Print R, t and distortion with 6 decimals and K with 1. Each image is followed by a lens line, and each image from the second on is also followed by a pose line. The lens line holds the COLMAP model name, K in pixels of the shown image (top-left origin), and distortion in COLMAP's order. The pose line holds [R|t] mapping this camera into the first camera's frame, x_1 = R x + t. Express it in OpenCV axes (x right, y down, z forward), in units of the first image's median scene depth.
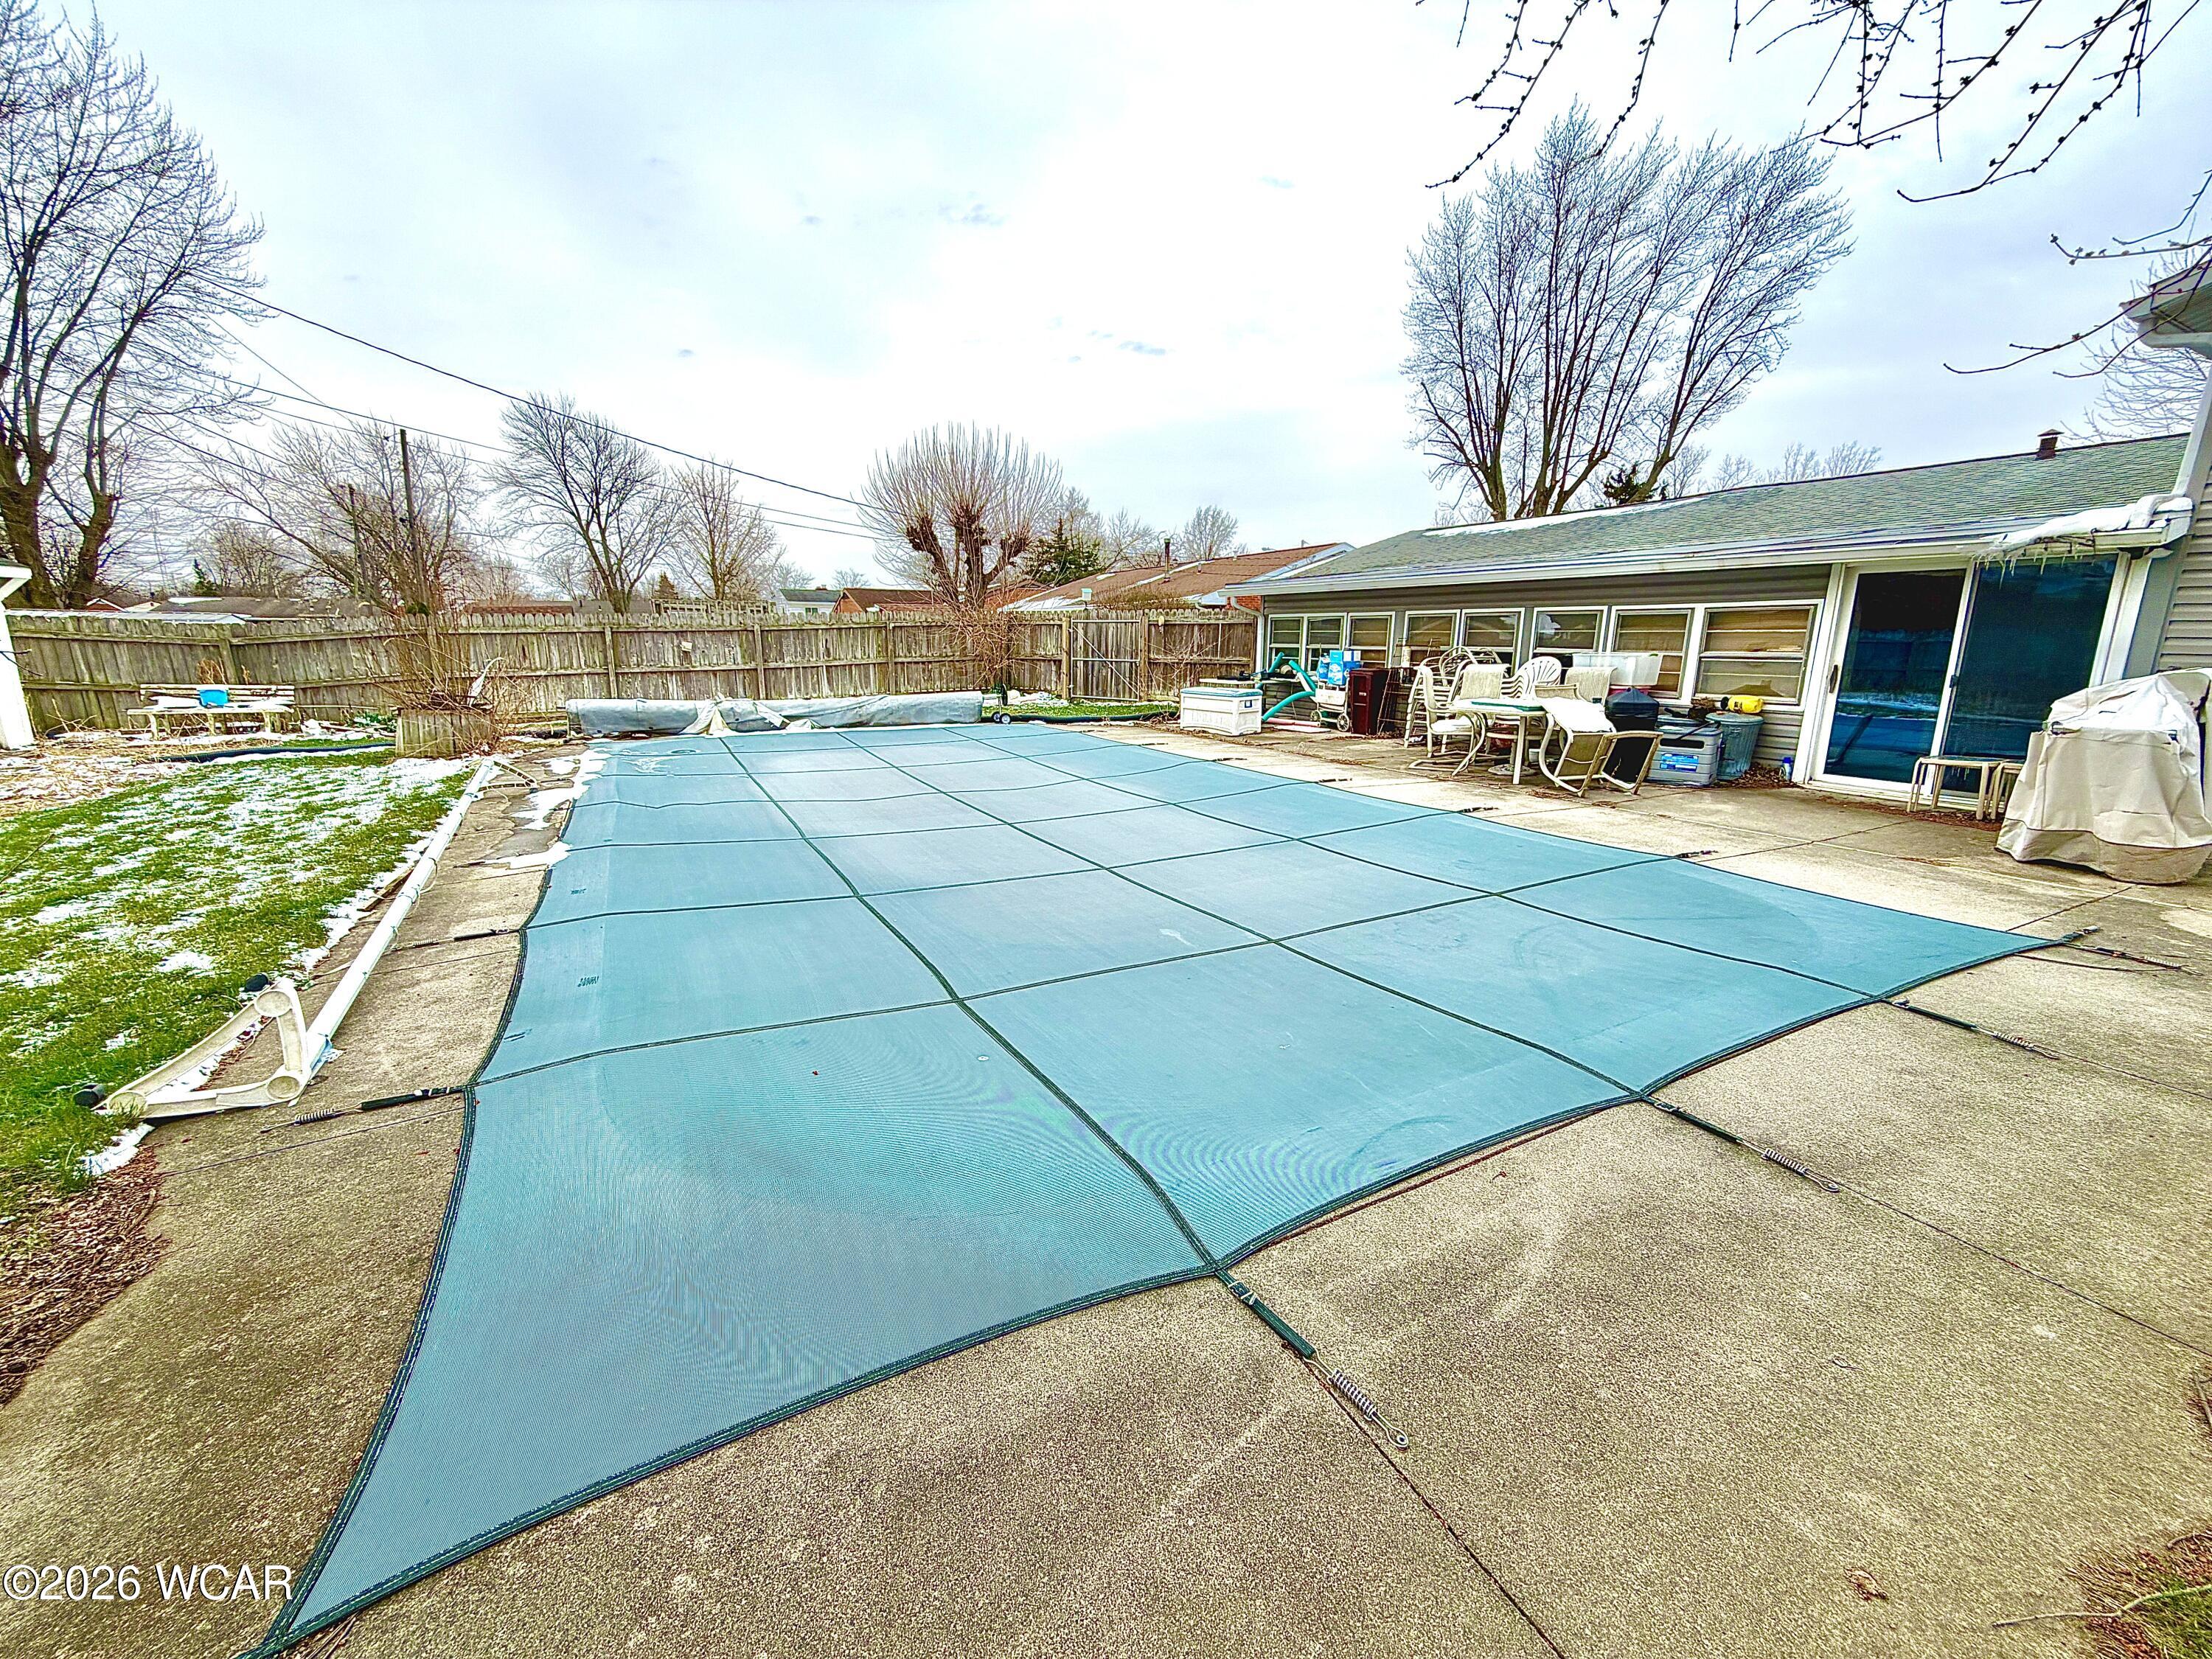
lens RADIAL K [[881.2, 0, 1100.2], [0, 881.2, 825.8], [0, 0, 1]] dist [0.000866, -0.000021]
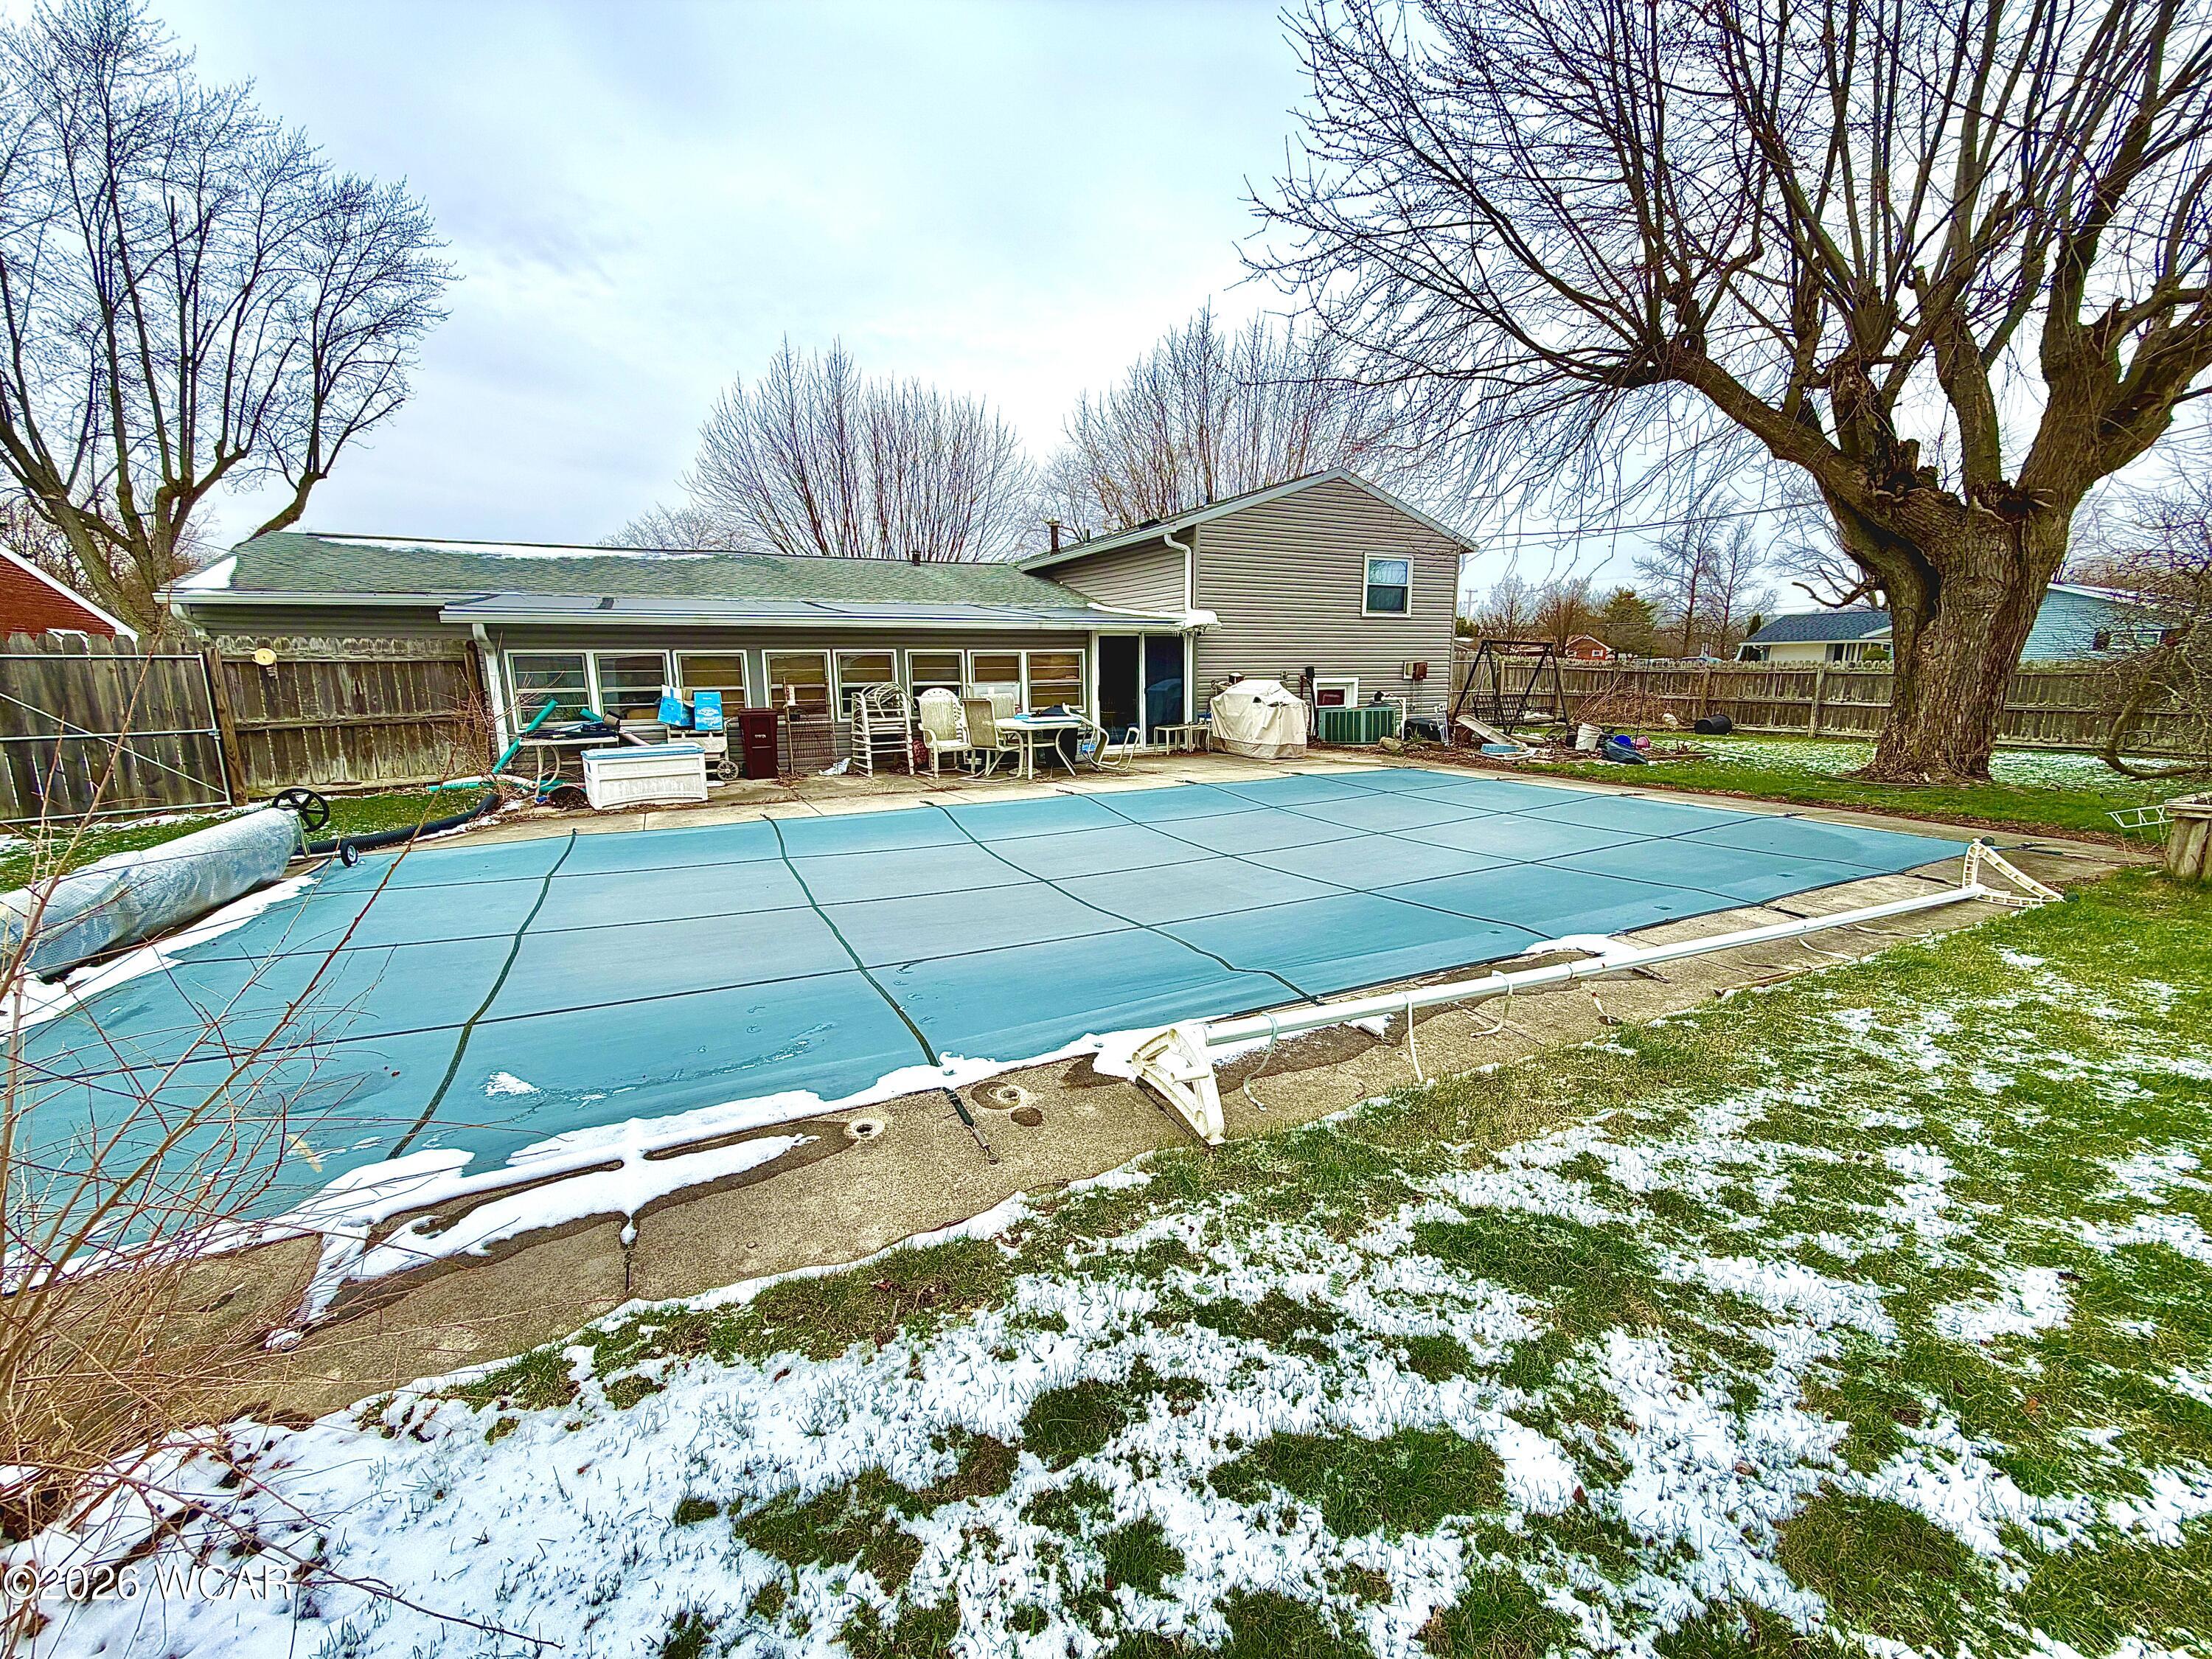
lens RADIAL K [[881.2, 0, 1103.1], [0, 881.2, 831.0], [0, 0, 1]] dist [0.000866, -0.000021]
pose [[0.034958, -0.186581, 0.981817, -0.611569], [0.222609, 0.959190, 0.174355, -0.129624], [-0.974281, 0.212466, 0.075066, 0.566252]]
